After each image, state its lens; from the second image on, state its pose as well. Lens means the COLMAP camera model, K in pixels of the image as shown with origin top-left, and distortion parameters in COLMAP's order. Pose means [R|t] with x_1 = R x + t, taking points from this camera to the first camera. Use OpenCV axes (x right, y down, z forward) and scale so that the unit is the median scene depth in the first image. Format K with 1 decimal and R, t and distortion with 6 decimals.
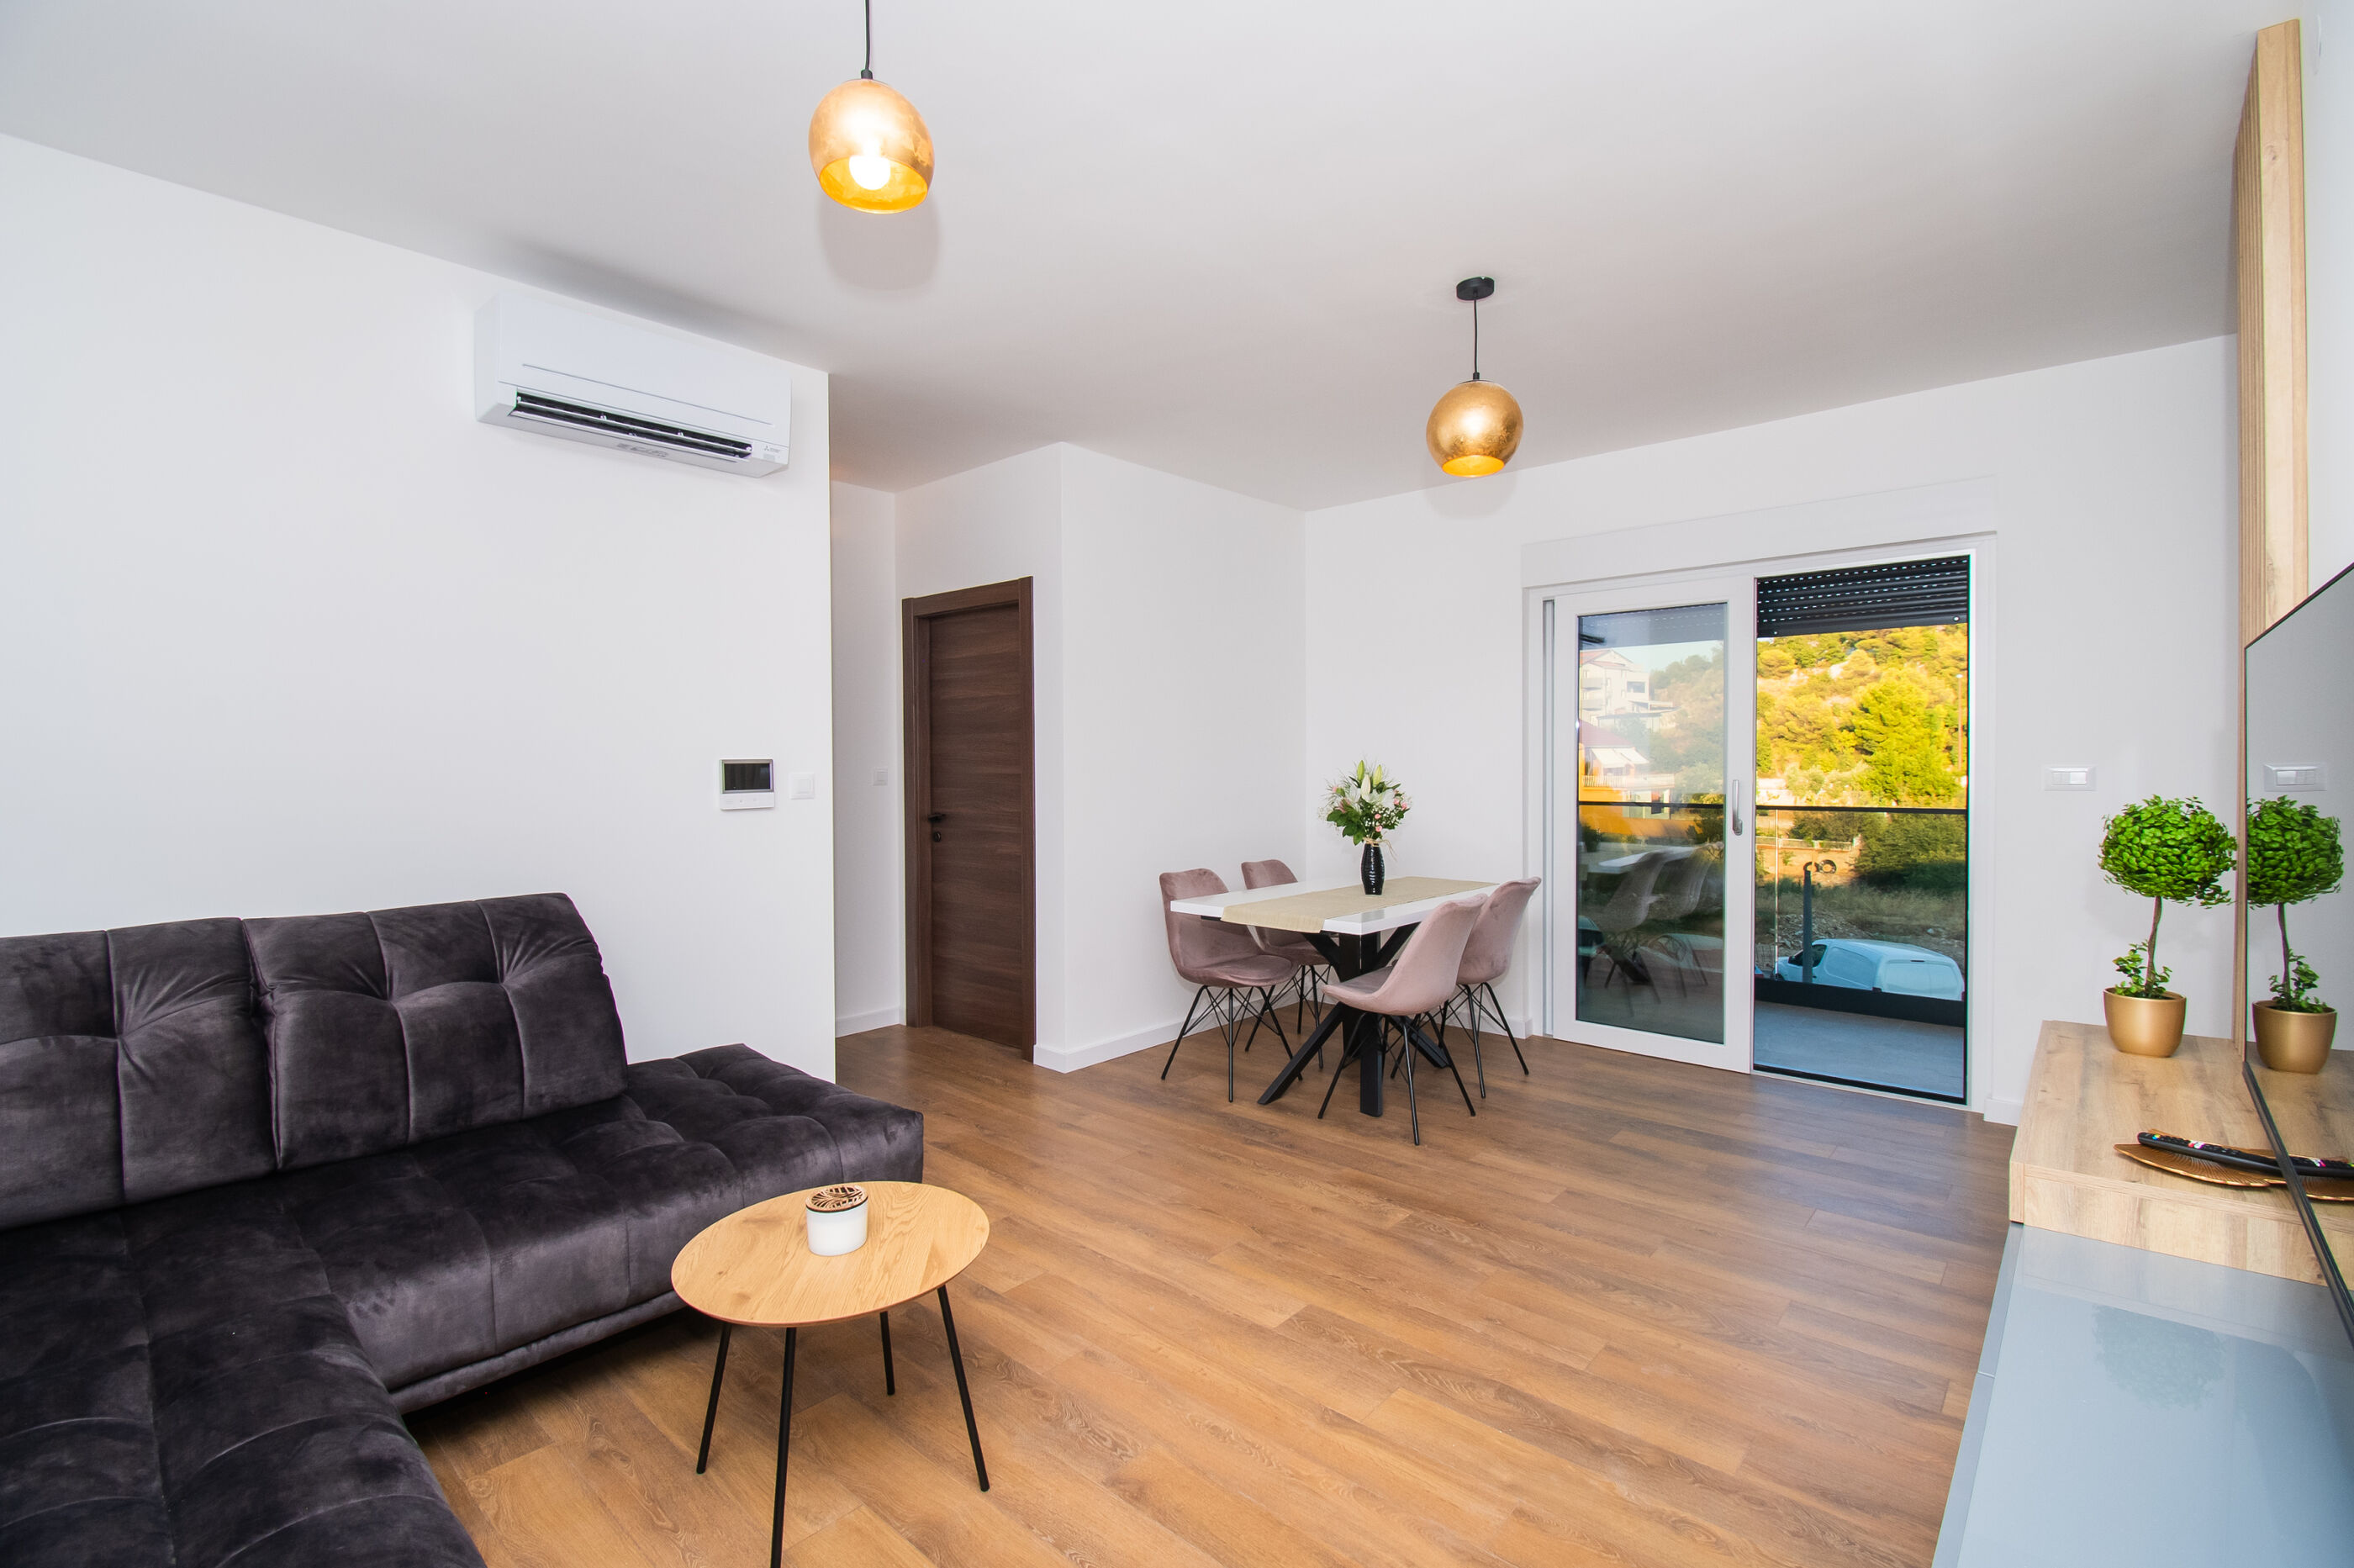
lens RADIAL K [[1043.0, 0, 1186.3], [0, 1043.0, 776.3], [0, 0, 1]] dist [0.006694, -0.015782]
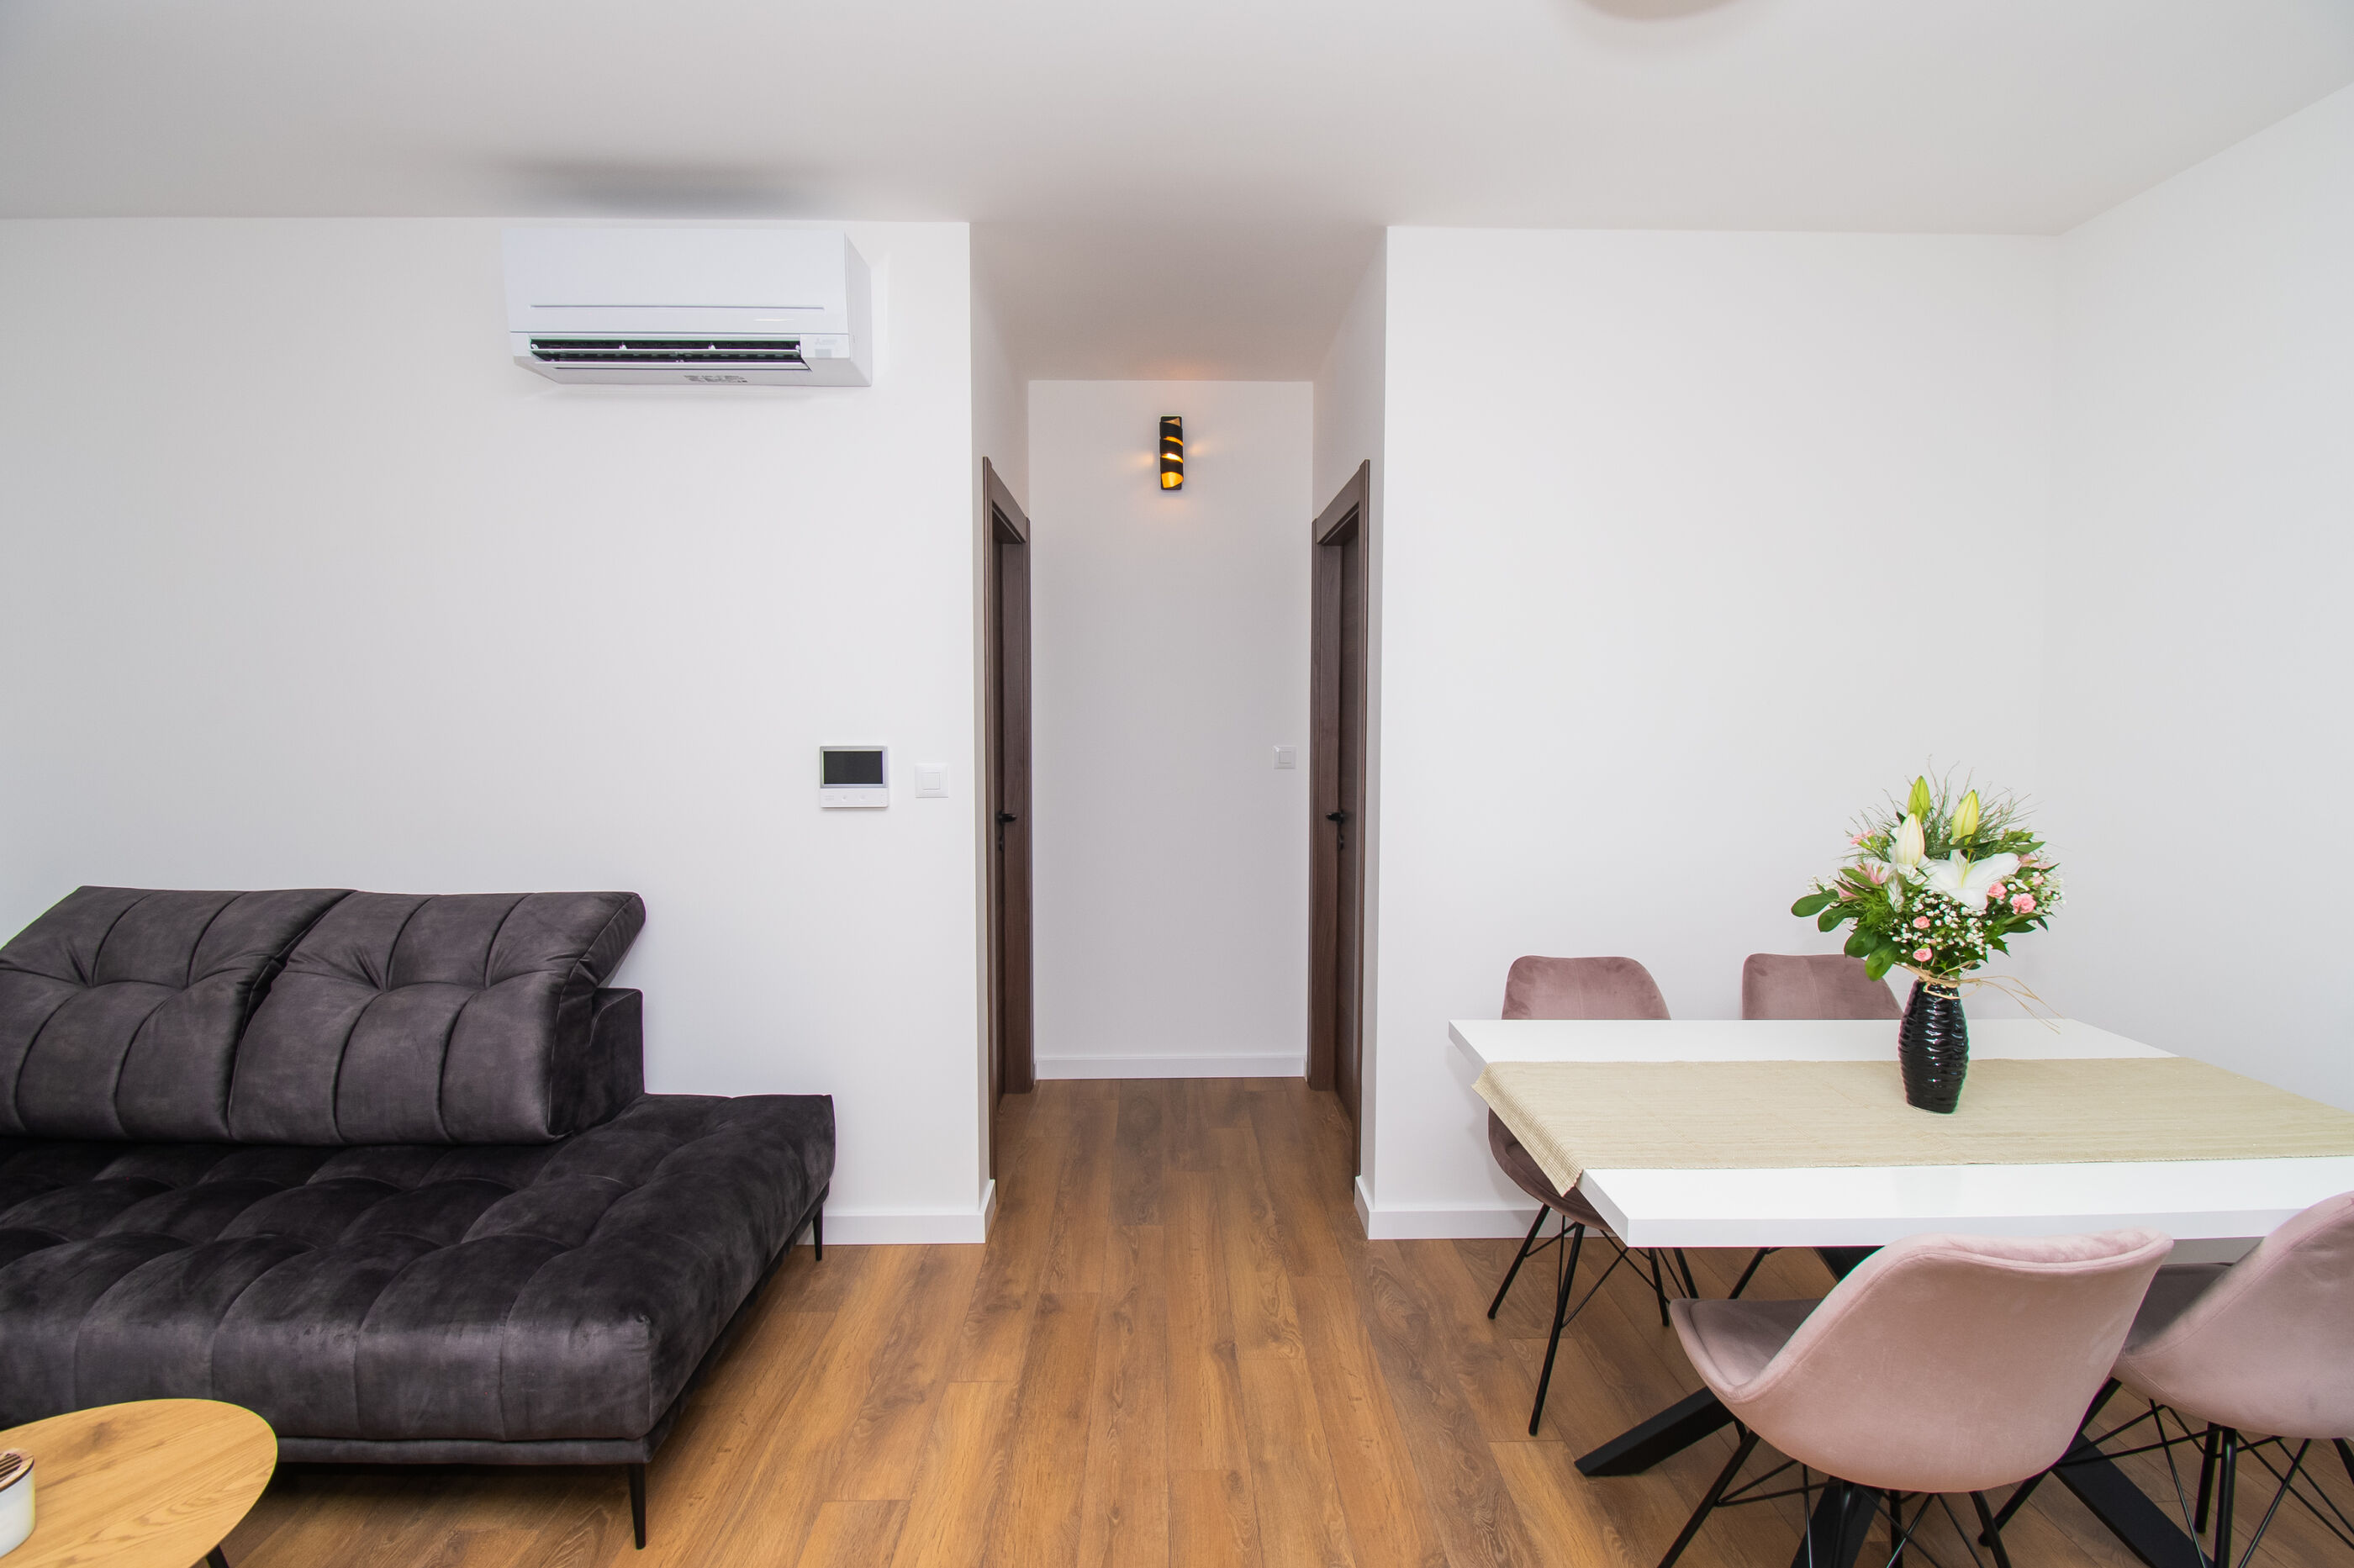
lens RADIAL K [[1043.0, 0, 1186.3], [0, 1043.0, 776.3], [0, 0, 1]] dist [0.006694, -0.015782]
pose [[0.682262, 0.049345, -0.729441, 0.452632], [-0.016943, 0.998519, 0.051701, -0.052131], [0.730911, -0.022915, 0.682088, 0.855360]]
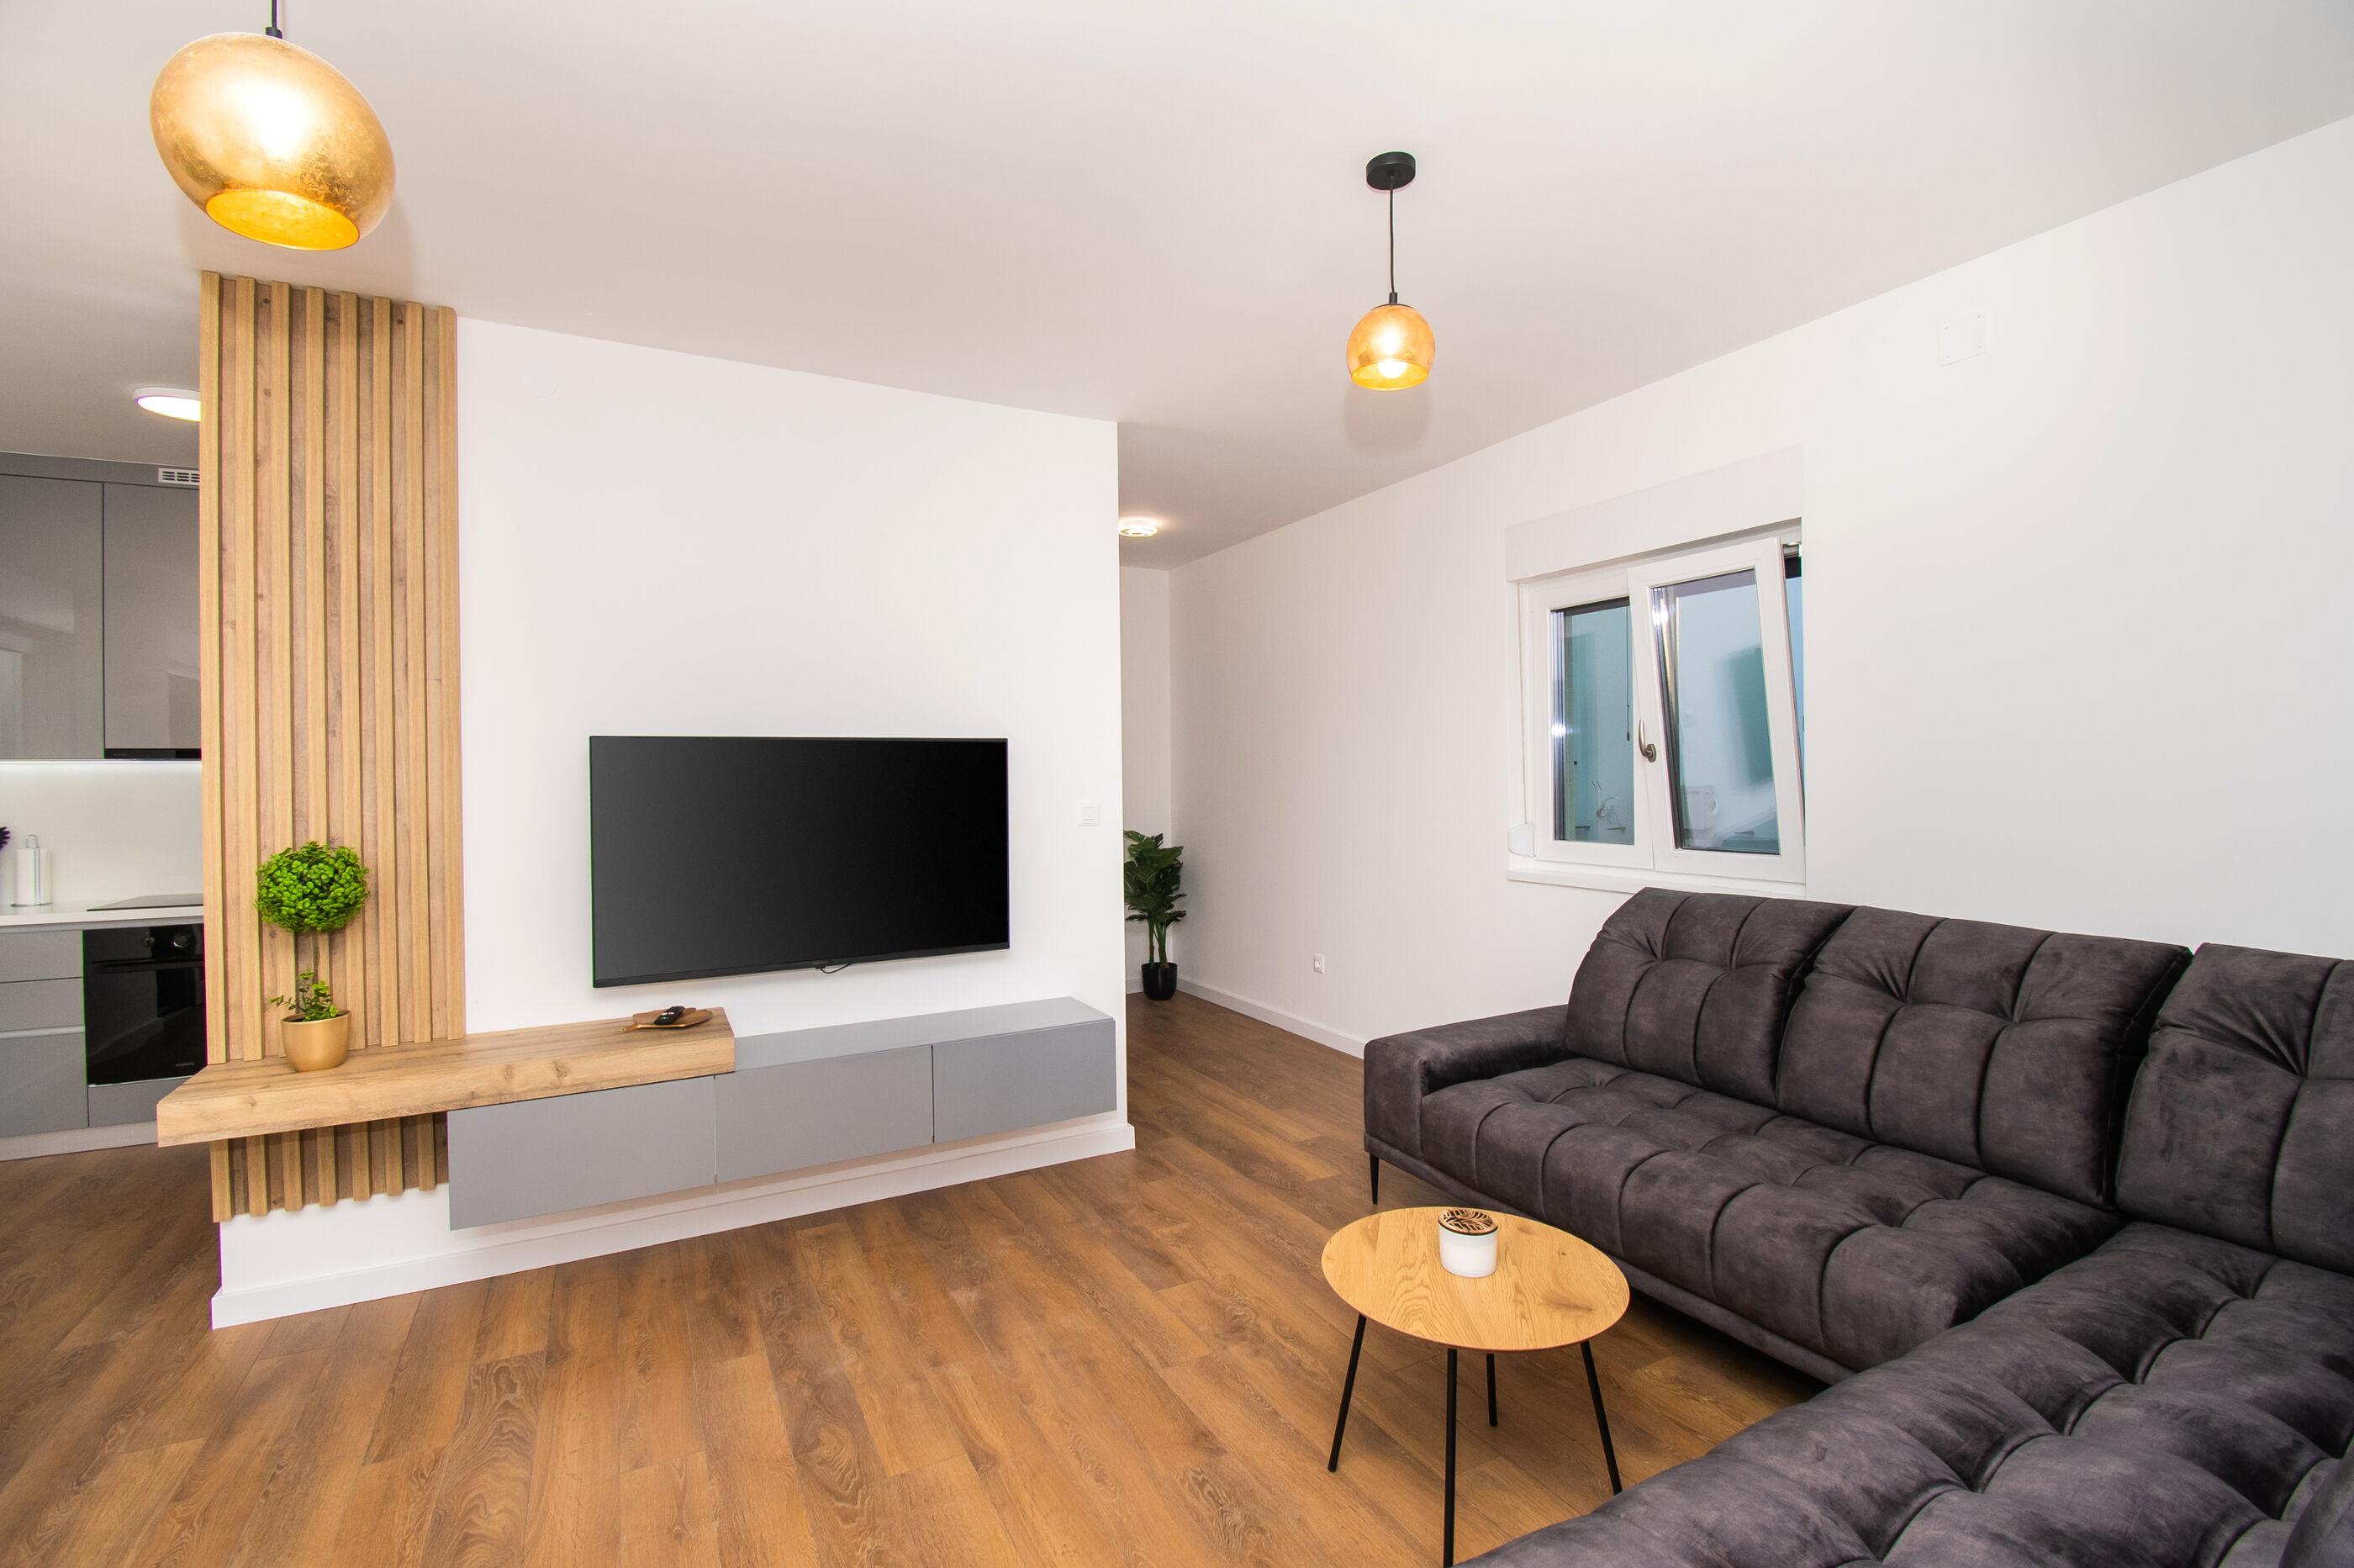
lens RADIAL K [[1043.0, 0, 1186.3], [0, 1043.0, 776.3], [0, 0, 1]] dist [0.006694, -0.015782]
pose [[-0.939139, 0.018935, 0.343014, -0.327280], [0.024957, 0.999602, 0.013150, -0.039567], [-0.342629, 0.020911, -0.939238, 1.542019]]
